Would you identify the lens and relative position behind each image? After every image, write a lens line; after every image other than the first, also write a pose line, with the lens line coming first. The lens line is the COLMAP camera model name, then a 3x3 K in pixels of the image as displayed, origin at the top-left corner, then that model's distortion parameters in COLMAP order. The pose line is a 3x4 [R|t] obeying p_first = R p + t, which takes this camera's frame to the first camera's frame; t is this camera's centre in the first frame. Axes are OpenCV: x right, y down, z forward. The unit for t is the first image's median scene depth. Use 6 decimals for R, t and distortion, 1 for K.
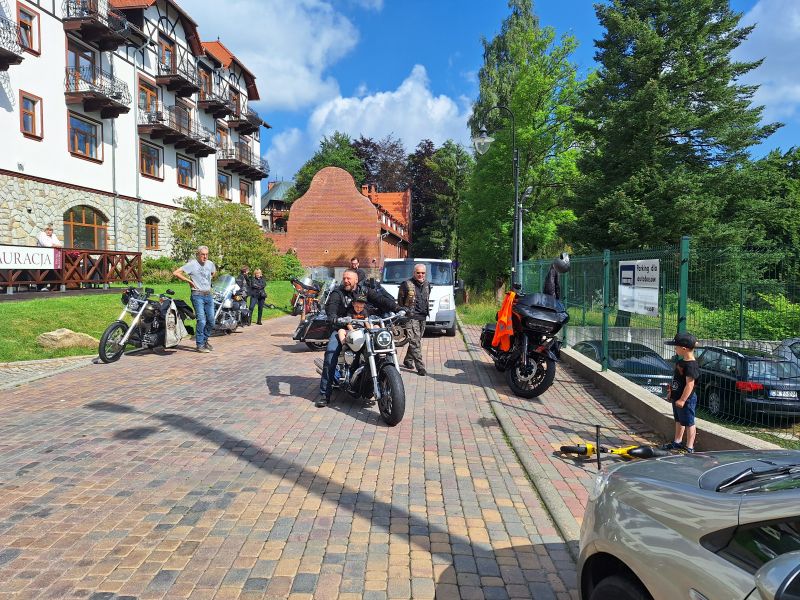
lens RADIAL K [[548.3, 0, 397.5], [0, 548.3, 298.8], [0, 0, 1]] dist [0.062841, -0.060300]
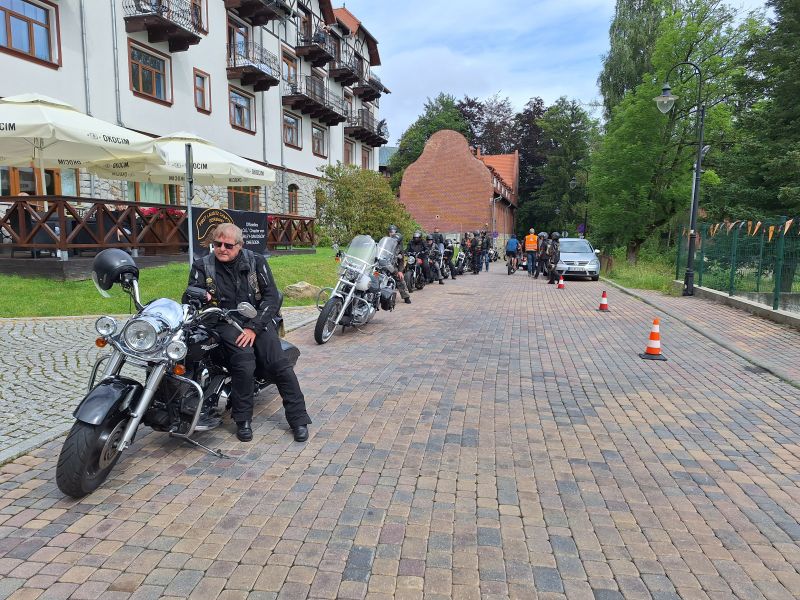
lens RADIAL K [[548.3, 0, 387.2], [0, 548.3, 311.6], [0, 0, 1]] dist [0.062841, -0.060300]
pose [[0.984932, 0.026666, -0.170872, -0.073921], [-0.012202, 0.996294, 0.085147, 0.005046], [0.172509, -0.081779, 0.981607, -0.039274]]
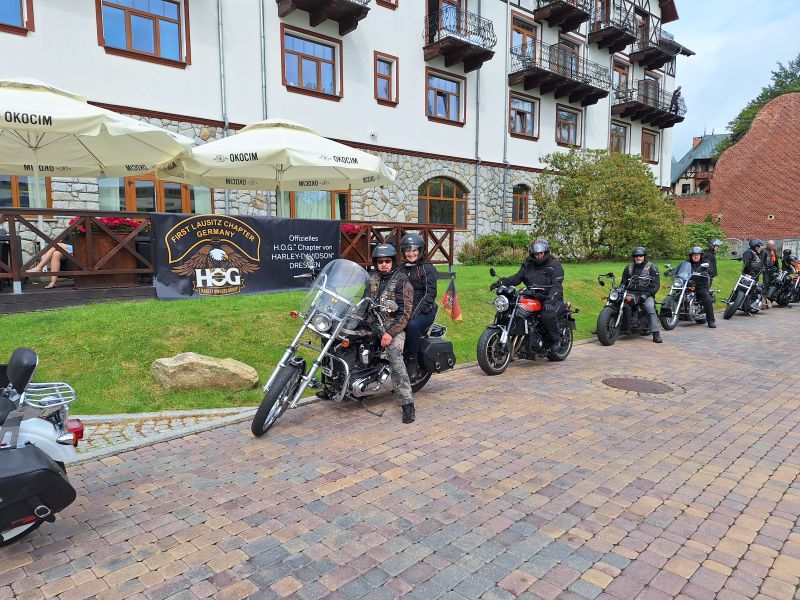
lens RADIAL K [[548.3, 0, 386.4], [0, 548.3, 294.6], [0, 0, 1]] dist [0.062841, -0.060300]
pose [[0.741639, 0.037706, -0.669739, -0.033184], [-0.019285, 0.999205, 0.034900, -0.008410], [0.670522, -0.012967, 0.741776, 0.250130]]
